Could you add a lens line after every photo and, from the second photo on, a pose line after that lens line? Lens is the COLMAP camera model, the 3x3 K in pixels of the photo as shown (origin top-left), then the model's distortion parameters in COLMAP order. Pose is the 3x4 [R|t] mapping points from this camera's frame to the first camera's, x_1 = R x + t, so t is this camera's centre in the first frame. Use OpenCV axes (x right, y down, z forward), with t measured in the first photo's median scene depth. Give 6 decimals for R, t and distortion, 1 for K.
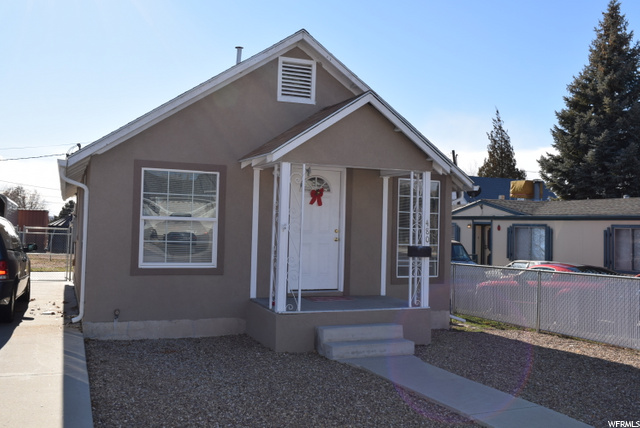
lens RADIAL K [[589.9, 0, 319.4], [0, 589.9, 206.6], [0, 0, 1]] dist [-0.002787, 0.000184]
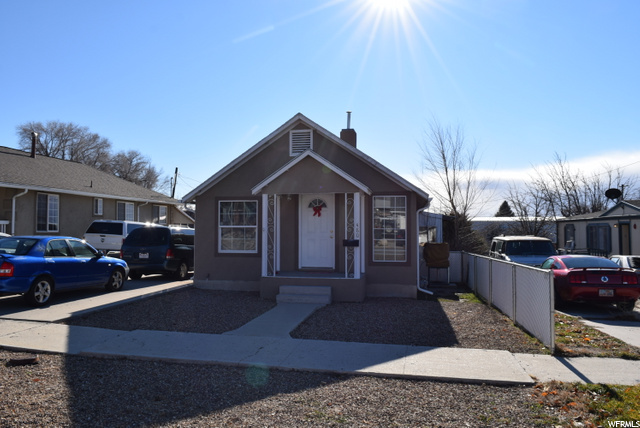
lens RADIAL K [[490.9, 0, 314.9], [0, 490.9, 212.5], [0, 0, 1]] dist [-0.016501, -0.002049]
pose [[0.836640, -0.043459, -0.546026, 0.808788], [0.038310, 0.999049, -0.020816, 0.017099], [0.546412, -0.003503, 0.837509, -0.165063]]
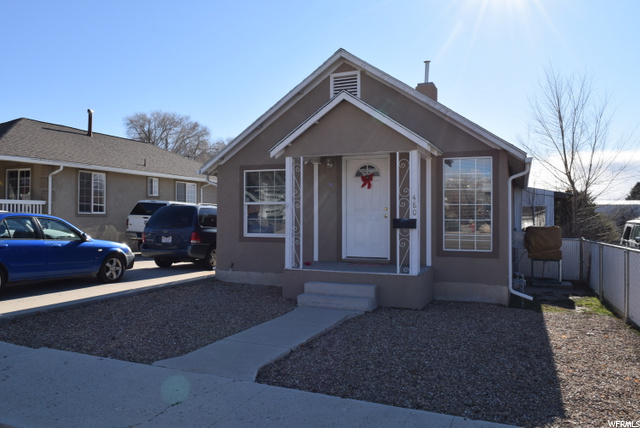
lens RADIAL K [[490.9, 0, 314.9], [0, 490.9, 212.5], [0, 0, 1]] dist [-0.016501, -0.002049]
pose [[0.701797, -0.030441, -0.711726, 0.699231], [0.040258, 0.999185, -0.003039, 0.050860], [0.711239, -0.026520, 0.702450, 0.232490]]
